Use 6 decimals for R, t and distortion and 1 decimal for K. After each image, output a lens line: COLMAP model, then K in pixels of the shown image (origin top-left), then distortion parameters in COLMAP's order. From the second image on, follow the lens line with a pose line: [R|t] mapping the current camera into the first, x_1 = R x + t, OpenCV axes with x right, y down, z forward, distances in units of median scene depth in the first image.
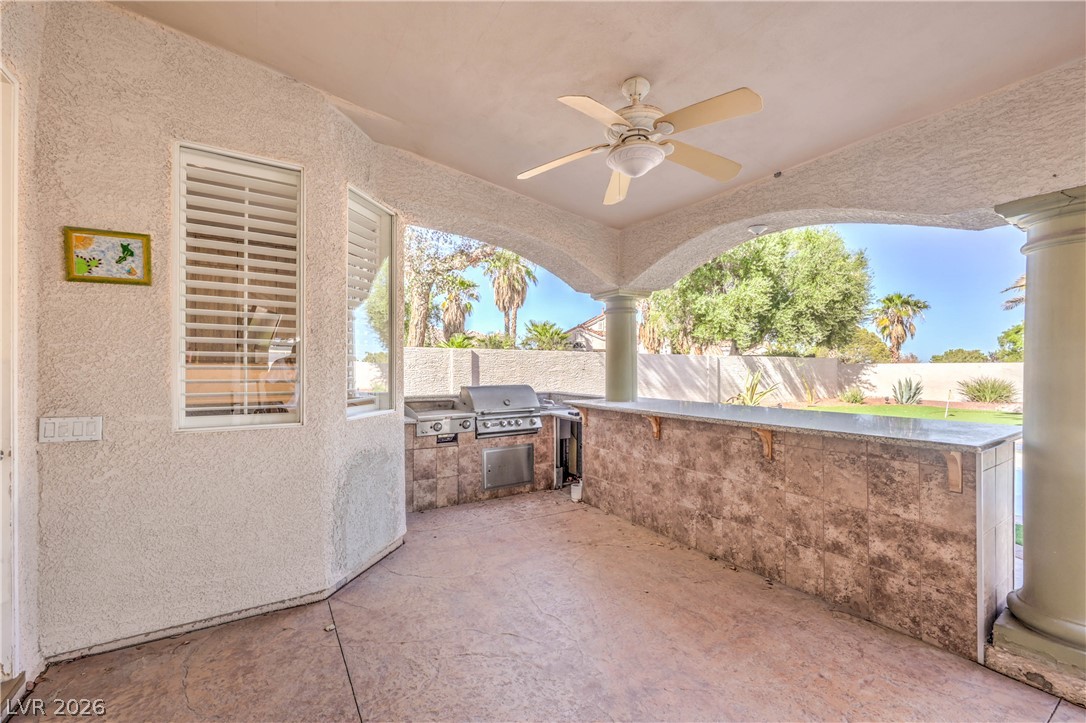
lens RADIAL K [[439.4, 0, 549.1], [0, 439.4, 366.0], [0, 0, 1]] dist [-0.001935, 0.000020]
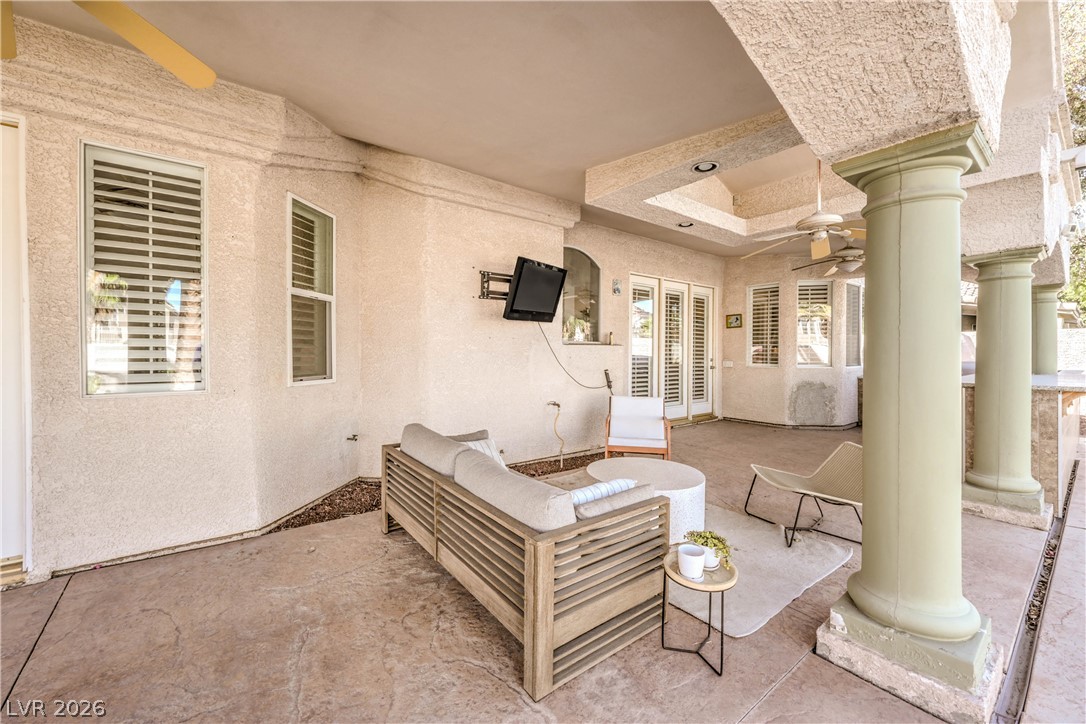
lens RADIAL K [[439.4, 0, 539.8], [0, 439.4, 354.7], [0, 0, 1]] dist [-0.001935, 0.000020]
pose [[0.081458, 0.007479, -0.996649, 1.374491], [0.008202, 0.999933, 0.008174, 0.003265], [0.996643, -0.008840, 0.081391, -0.525762]]
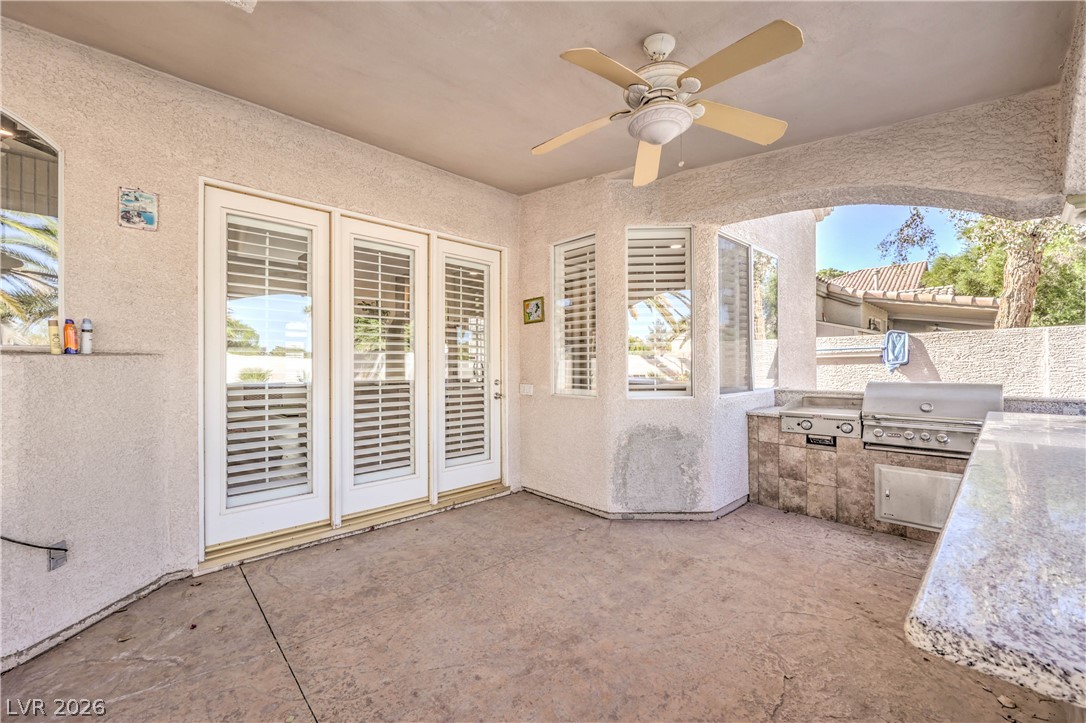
lens RADIAL K [[439.4, 0, 546.2], [0, 439.4, 358.8], [0, 0, 1]] dist [-0.001935, 0.000020]
pose [[0.185271, -0.011038, -0.982625, 0.546464], [0.014330, 0.999861, -0.008530, 0.003139], [0.982583, -0.012501, 0.185403, 0.321144]]
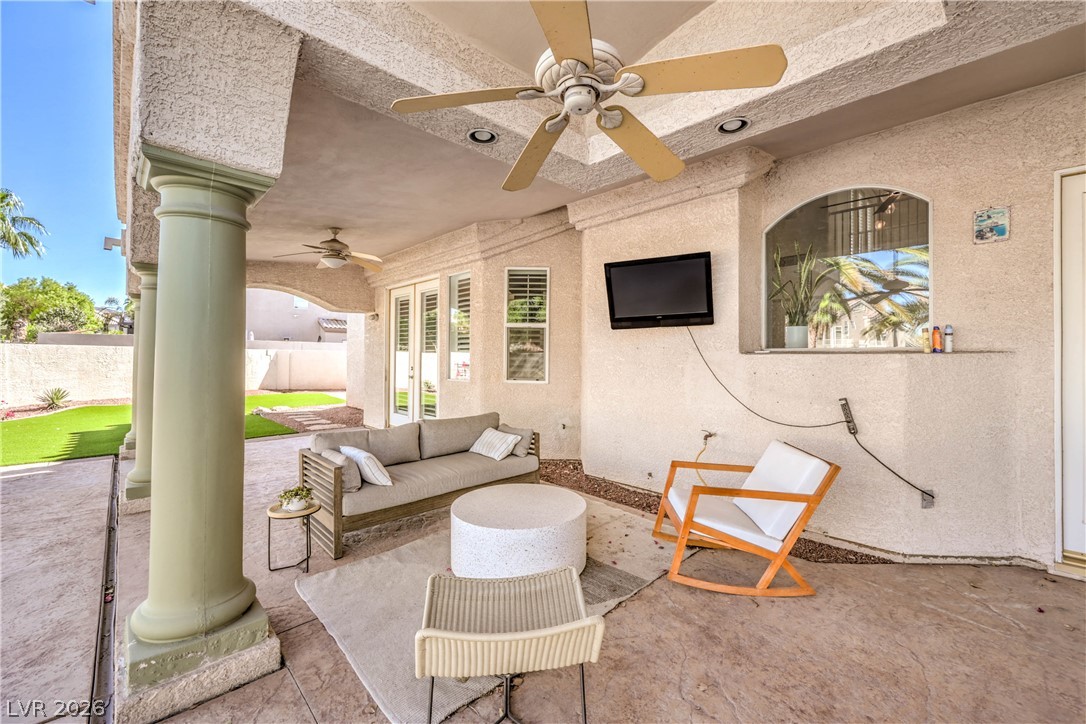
lens RADIAL K [[439.4, 0, 547.0], [0, 439.4, 358.9], [0, 0, 1]] dist [-0.001935, 0.000020]
pose [[-0.981742, -0.003742, -0.190181, 0.670952], [-0.002367, 0.999969, -0.007456, 0.001490], [0.190203, -0.006870, -0.981721, 0.429630]]
